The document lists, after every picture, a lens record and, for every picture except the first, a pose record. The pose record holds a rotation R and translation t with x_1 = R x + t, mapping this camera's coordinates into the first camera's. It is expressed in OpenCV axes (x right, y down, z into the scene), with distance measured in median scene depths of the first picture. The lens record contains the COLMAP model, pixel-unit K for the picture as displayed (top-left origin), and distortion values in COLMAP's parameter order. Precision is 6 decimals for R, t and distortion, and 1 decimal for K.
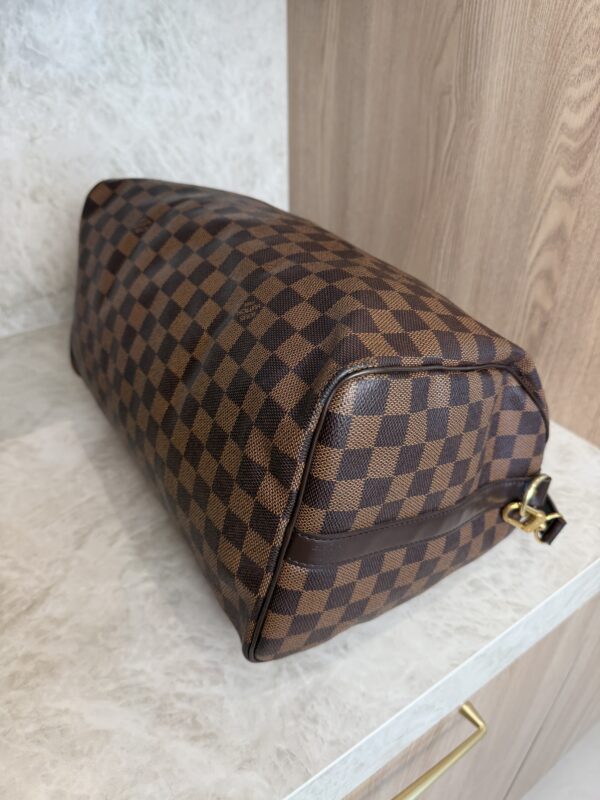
lens RADIAL K [[590.0, 0, 303.5], [0, 590.0, 396.1], [0, 0, 1]] dist [-0.042335, 0.022256]
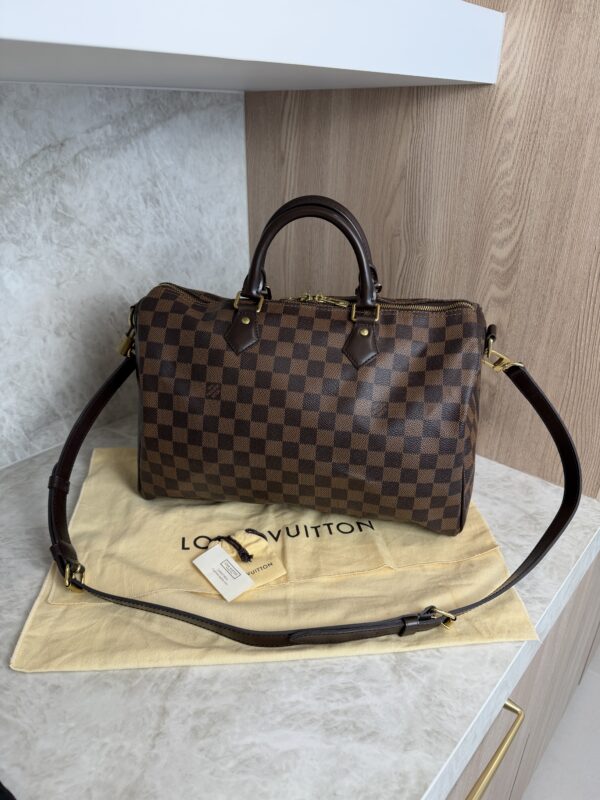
lens RADIAL K [[574.8, 0, 301.4], [0, 574.8, 399.7], [0, 0, 1]] dist [0.011025, -0.032058]
pose [[0.969639, -0.106335, 0.220212, -0.285864], [0.138136, 0.981248, -0.134424, 0.004629], [-0.201788, 0.160762, 0.966145, -0.173299]]
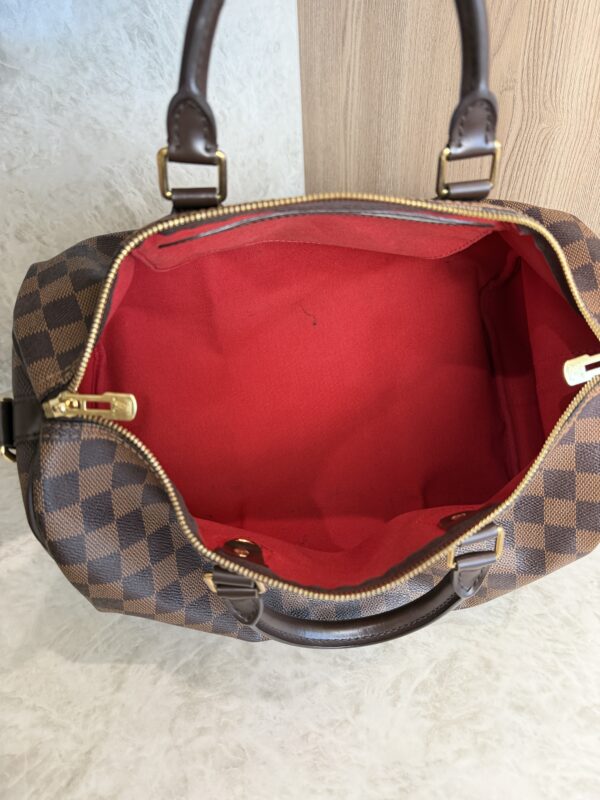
lens RADIAL K [[583.6, 0, 299.0], [0, 583.6, 402.0], [0, 0, 1]] dist [-0.024466, 0.010518]
pose [[0.998074, -0.060919, -0.011739, -0.061310], [0.061734, 0.993972, 0.090598, -0.164582], [0.006149, -0.091148, 0.995818, 0.141845]]
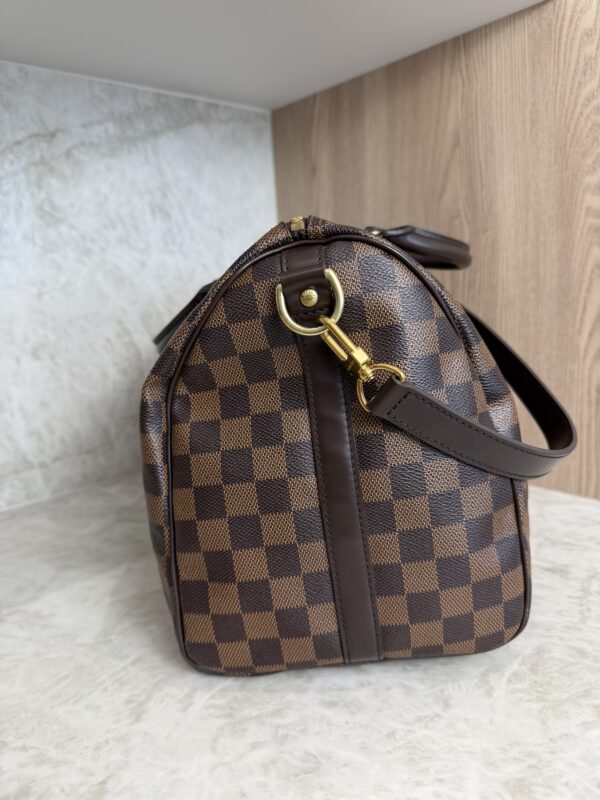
lens RADIAL K [[589.0, 0, 298.0], [0, 589.0, 398.6], [0, 0, 1]] dist [-0.035843, 0.011272]
pose [[0.988514, -0.089169, 0.122017, -0.187159], [0.131506, 0.905365, -0.403758, 0.162878], [-0.074468, 0.415167, 0.906692, 0.176873]]
